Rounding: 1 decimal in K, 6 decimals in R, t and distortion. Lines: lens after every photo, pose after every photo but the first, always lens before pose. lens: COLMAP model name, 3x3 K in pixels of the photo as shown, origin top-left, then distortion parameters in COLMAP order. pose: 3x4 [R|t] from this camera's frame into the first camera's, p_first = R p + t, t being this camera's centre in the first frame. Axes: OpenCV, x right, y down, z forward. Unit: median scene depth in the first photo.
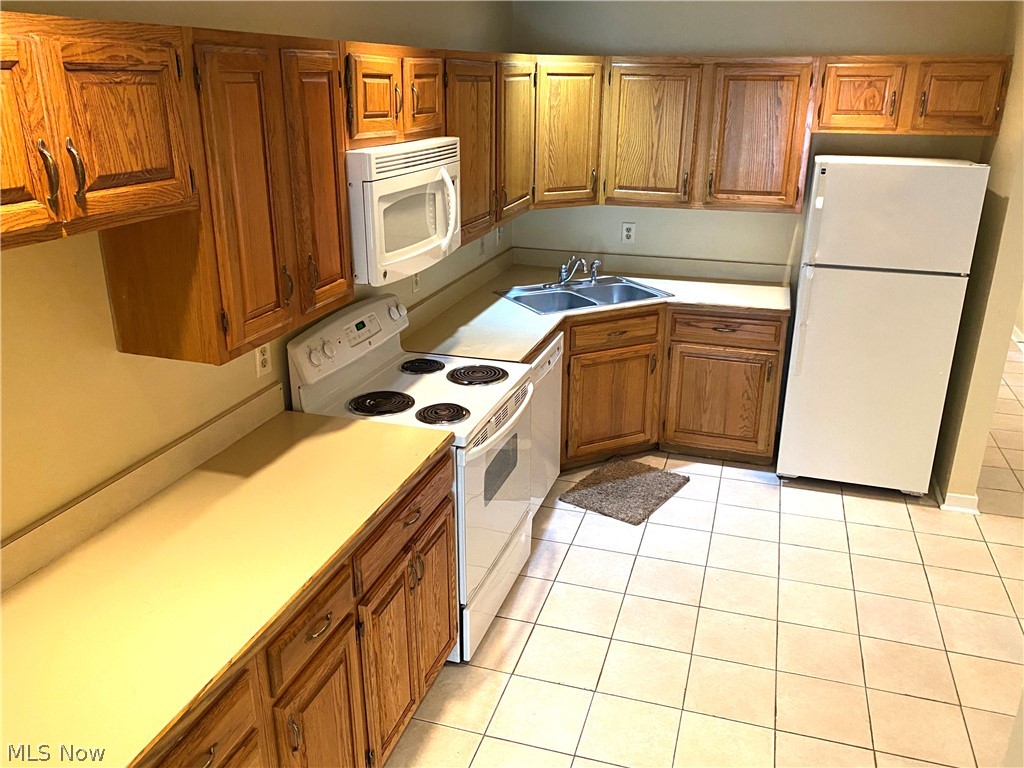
lens RADIAL K [[830.7, 0, 516.3], [0, 830.7, 385.8], [0, 0, 1]] dist [0.064259, -0.070934]
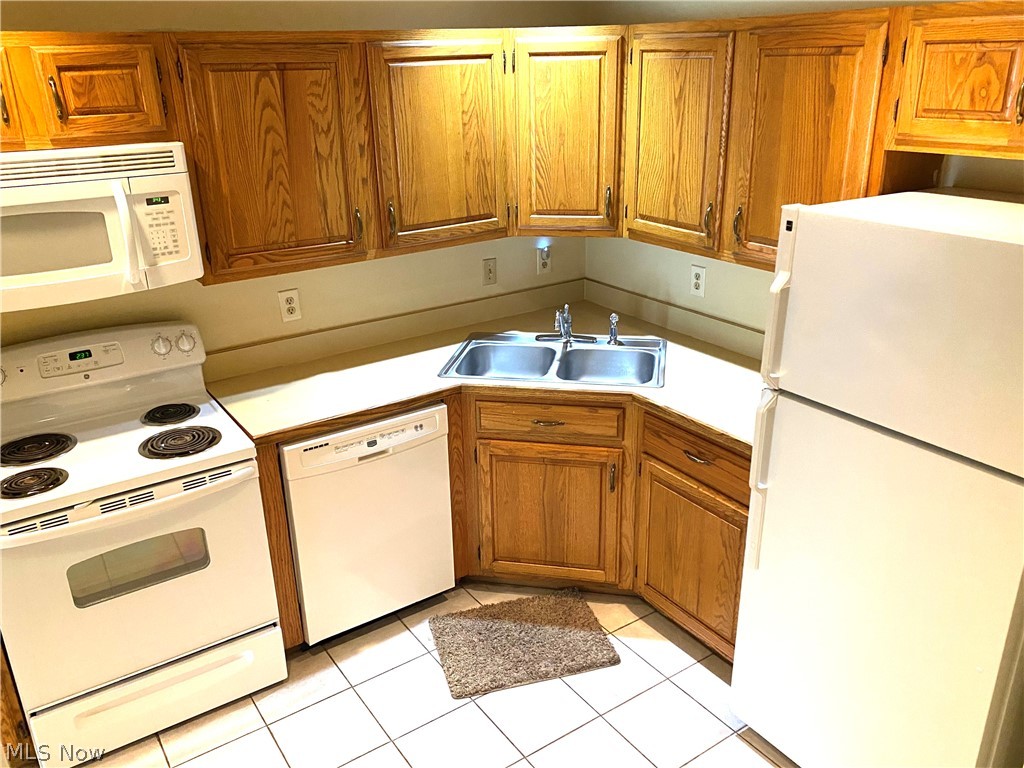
lens RADIAL K [[830.7, 0, 511.6], [0, 830.7, 379.0], [0, 0, 1]] dist [0.064259, -0.070934]
pose [[0.778890, 0.201419, -0.593937, 0.497588], [-0.191672, 0.978164, 0.080361, -0.147594], [0.597153, 0.051249, 0.800488, 0.410075]]
